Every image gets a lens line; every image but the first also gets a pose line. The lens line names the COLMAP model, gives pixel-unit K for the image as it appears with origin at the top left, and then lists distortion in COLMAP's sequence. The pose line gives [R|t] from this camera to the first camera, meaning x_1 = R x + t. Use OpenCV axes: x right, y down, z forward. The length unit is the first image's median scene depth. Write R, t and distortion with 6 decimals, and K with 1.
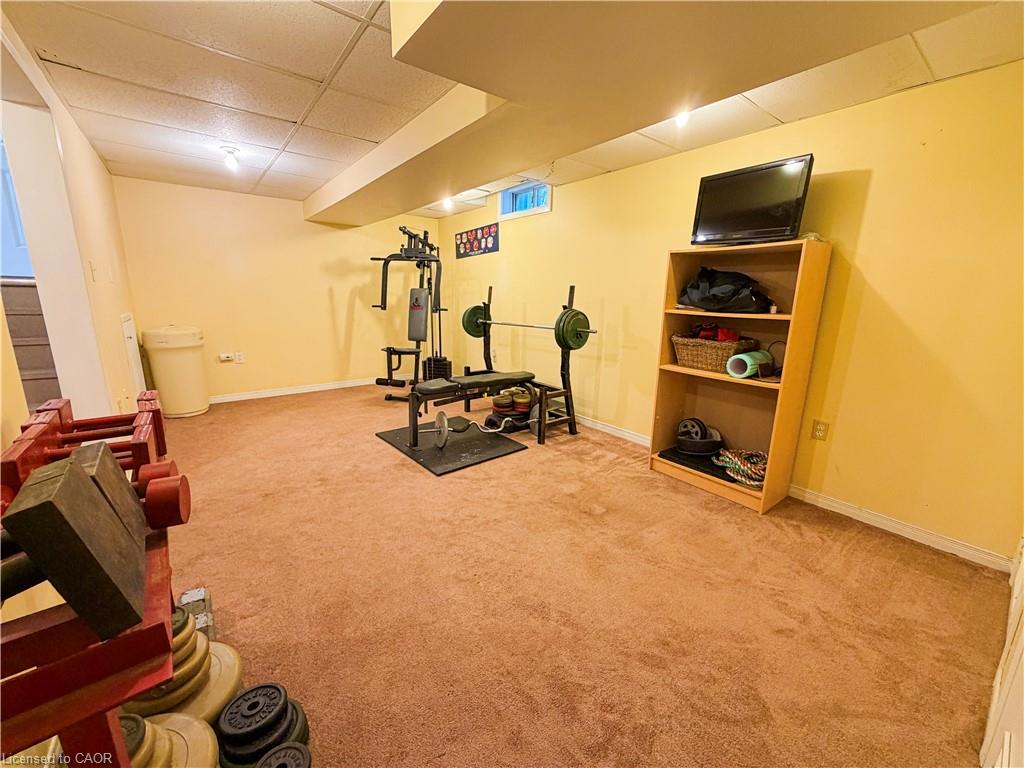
lens RADIAL K [[408.1, 0, 509.2], [0, 408.1, 384.0], [0, 0, 1]] dist [-0.000932, 0.000371]
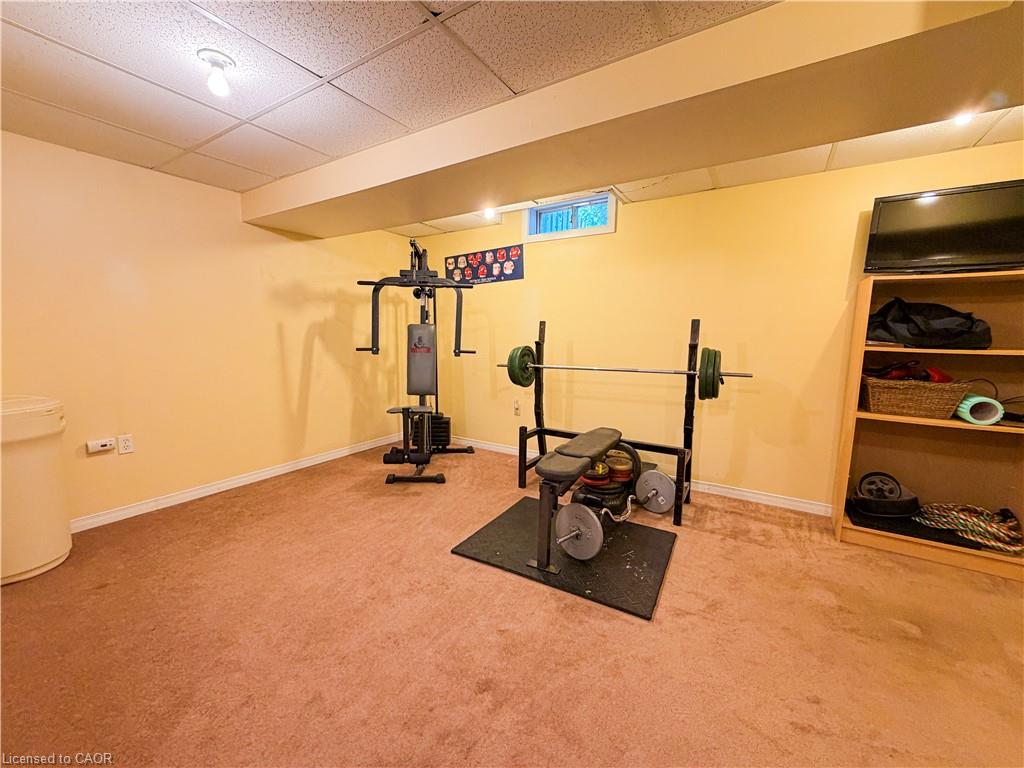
lens RADIAL K [[408.1, 0, 509.2], [0, 408.1, 384.0], [0, 0, 1]] dist [-0.000932, 0.000371]
pose [[0.939782, -0.050444, 0.338032, -0.391367], [0.080503, 0.993891, -0.075494, -0.069193], [-0.332159, 0.098160, 0.938102, 0.315016]]
